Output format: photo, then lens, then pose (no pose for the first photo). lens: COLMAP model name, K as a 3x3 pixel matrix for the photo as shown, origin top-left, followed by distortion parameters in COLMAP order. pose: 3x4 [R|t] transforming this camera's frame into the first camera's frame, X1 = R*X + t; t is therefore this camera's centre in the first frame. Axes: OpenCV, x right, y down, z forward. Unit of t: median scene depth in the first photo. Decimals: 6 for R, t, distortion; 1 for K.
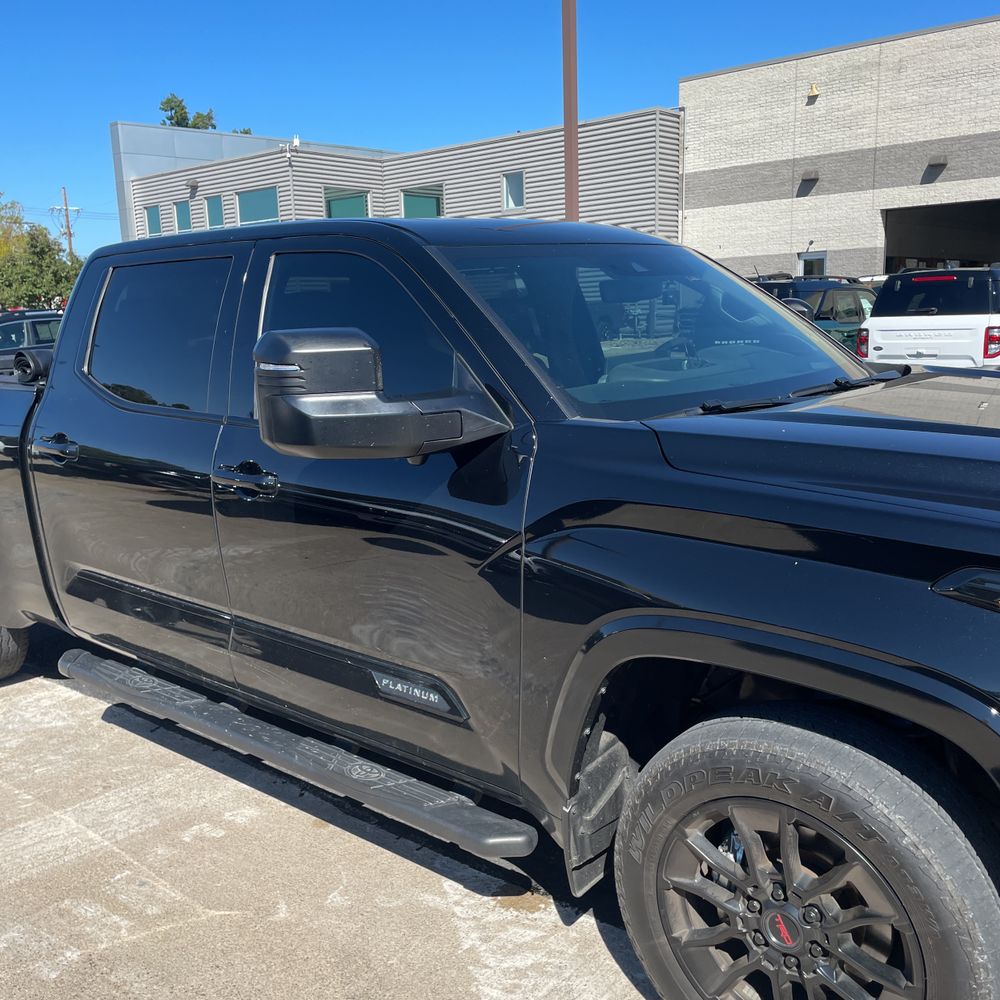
lens RADIAL K [[1015.6, 0, 492.4], [0, 1015.6, 504.4], [0, 0, 1]] dist [0.089485, -0.120733]
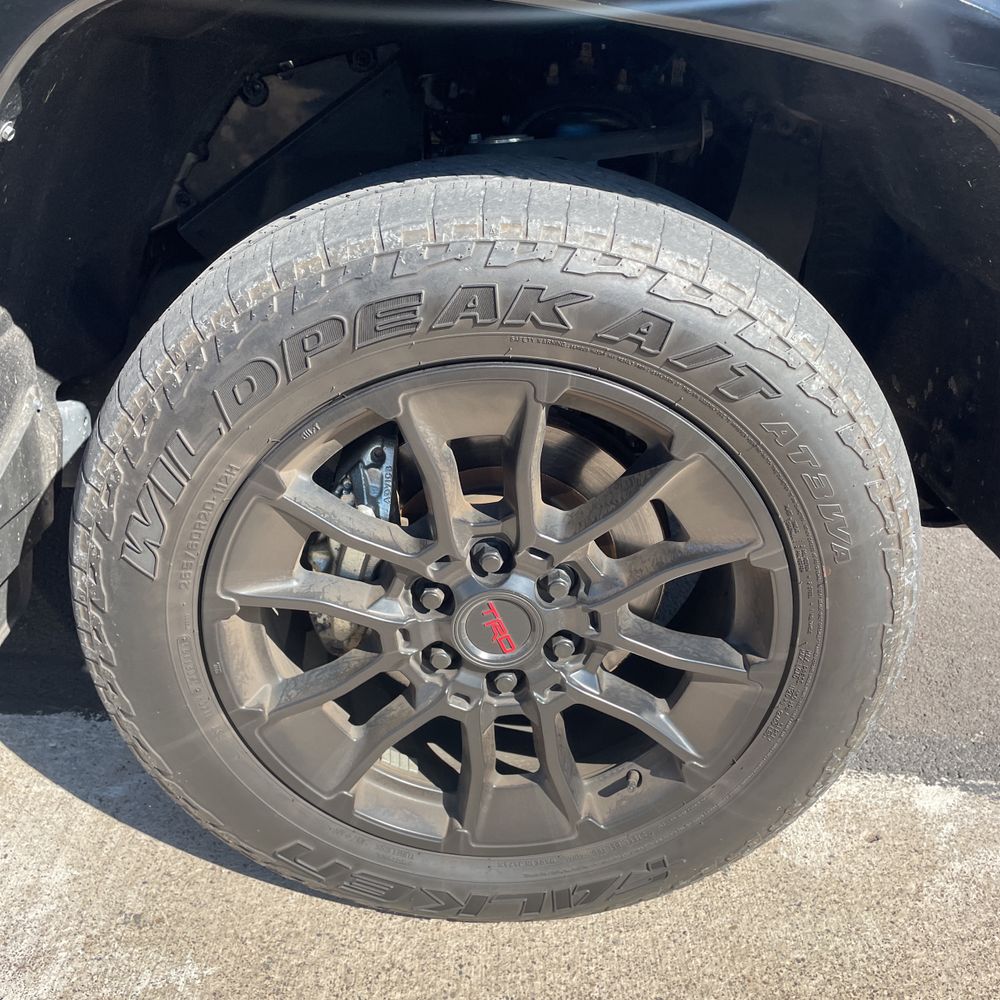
lens RADIAL K [[1033.8, 0, 500.0], [0, 1033.8, 500.0], [0, 0, 1]] dist [0.084344, -0.116118]
pose [[0.749813, -0.189012, 0.634078, -0.006568], [-0.002269, 0.957589, 0.288130, 0.101020], [-0.661646, -0.217482, 0.717584, 0.312306]]
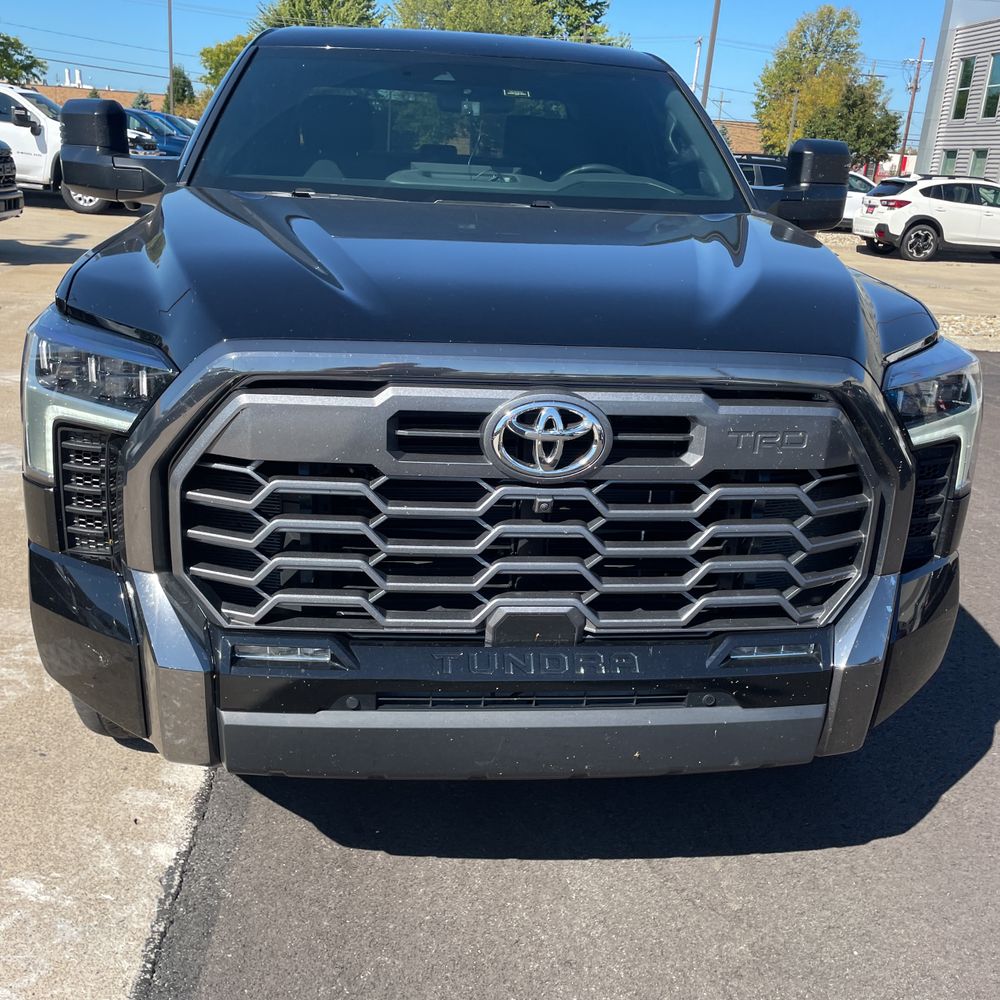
lens RADIAL K [[1015.6, 0, 492.4], [0, 1015.6, 504.4], [0, 0, 1]] dist [0.089485, -0.120733]
pose [[0.719673, 0.294005, -0.628992, 0.673669], [-0.213530, 0.955736, 0.202418, -0.023025], [0.660663, -0.011366, 0.750597, 0.157482]]
